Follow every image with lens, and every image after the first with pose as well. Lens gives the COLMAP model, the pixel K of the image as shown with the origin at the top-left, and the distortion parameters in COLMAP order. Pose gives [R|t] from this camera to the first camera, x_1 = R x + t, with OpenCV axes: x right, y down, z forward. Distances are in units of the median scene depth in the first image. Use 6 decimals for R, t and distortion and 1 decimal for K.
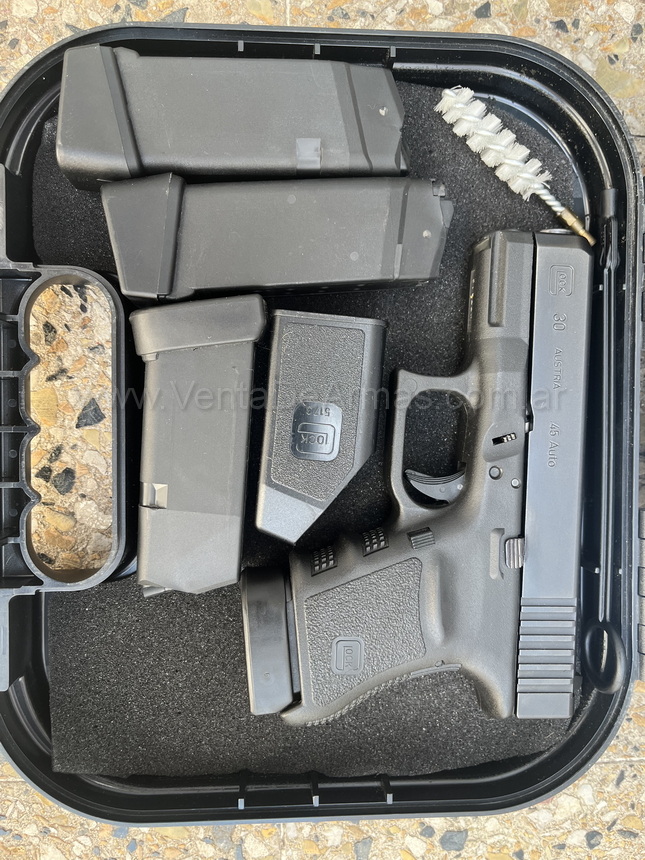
lens RADIAL K [[705.8, 0, 309.3], [0, 705.8, 430.4], [0, 0, 1]] dist [0.054707, -0.096906]
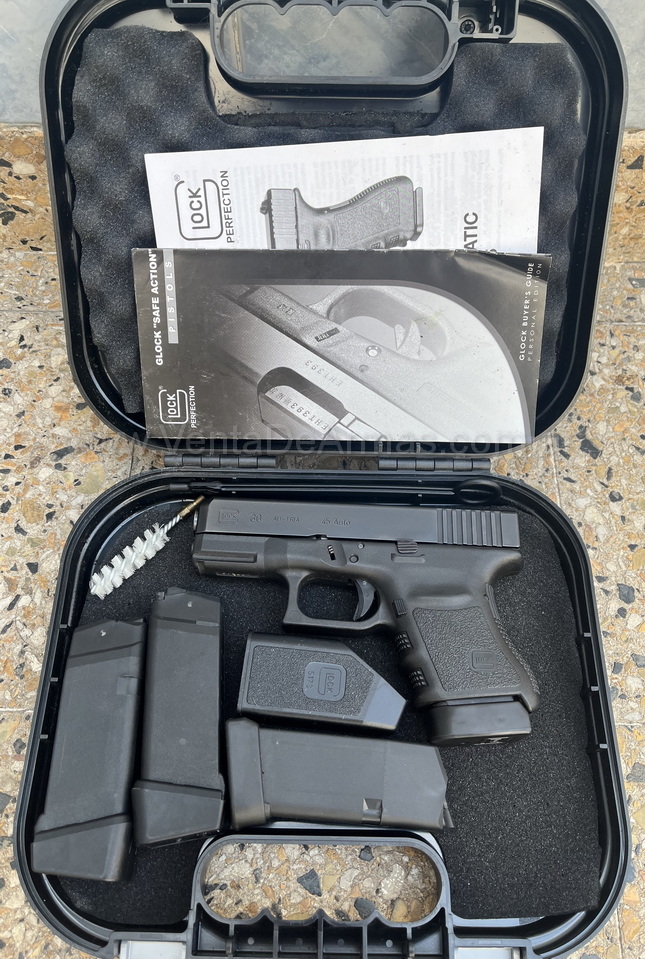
lens RADIAL K [[786.5, 0, 323.2], [0, 786.5, 469.4], [0, 0, 1]] dist [0.048691, -0.093521]
pose [[0.013941, -0.920847, 0.389674, -0.198998], [0.999644, 0.003966, -0.026392, 0.035371], [0.022758, 0.389903, 0.920575, -0.567725]]
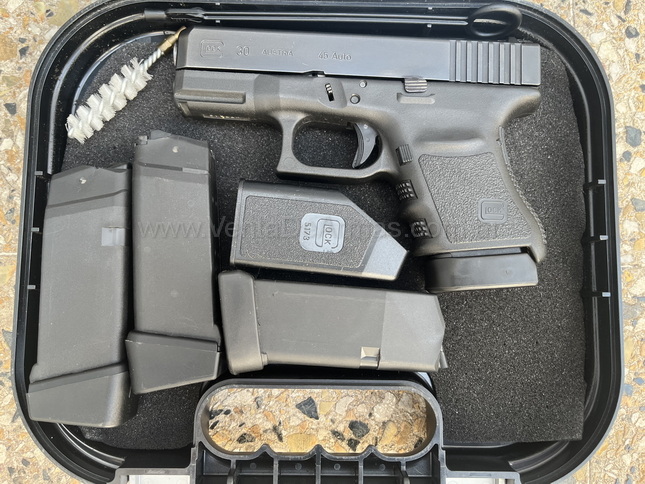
lens RADIAL K [[529.4, 0, 319.4], [0, 529.4, 246.6], [0, 0, 1]] dist [0.054707, -0.096906]
pose [[0.011494, -0.999520, 0.028765, -0.040901], [0.999869, 0.011162, -0.011679, 0.007037], [0.011353, 0.028896, 0.999518, 0.008984]]
